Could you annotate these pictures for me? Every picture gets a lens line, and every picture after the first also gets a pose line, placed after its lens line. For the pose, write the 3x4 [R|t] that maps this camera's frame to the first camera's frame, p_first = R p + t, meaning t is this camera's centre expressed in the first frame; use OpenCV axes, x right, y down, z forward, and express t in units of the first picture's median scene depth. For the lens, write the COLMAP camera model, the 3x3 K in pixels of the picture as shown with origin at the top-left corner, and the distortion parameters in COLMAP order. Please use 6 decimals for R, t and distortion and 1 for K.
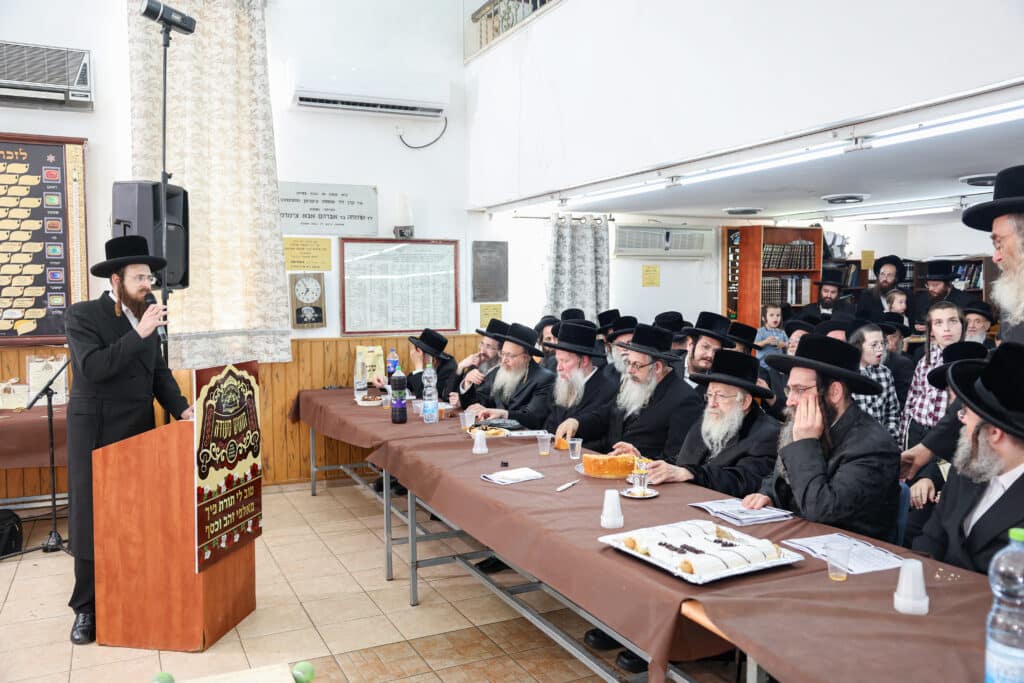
lens RADIAL K [[832.3, 0, 512.2], [0, 832.3, 342.4], [0, 0, 1]] dist [0.002719, -0.003755]
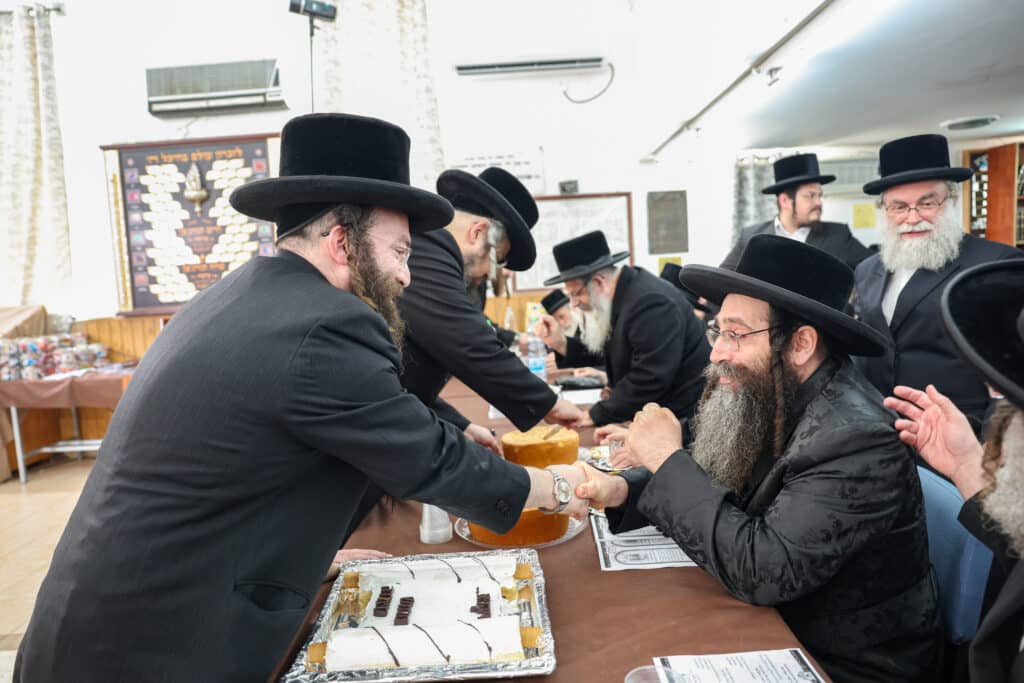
lens RADIAL K [[712.3, 0, 502.7], [0, 712.3, 336.5], [0, 0, 1]] dist [-0.103218, 0.081626]
pose [[0.899459, -0.008271, -0.436926, 0.196525], [0.024453, 0.999207, 0.031425, 0.019156], [0.436320, -0.038950, 0.898948, 0.242556]]
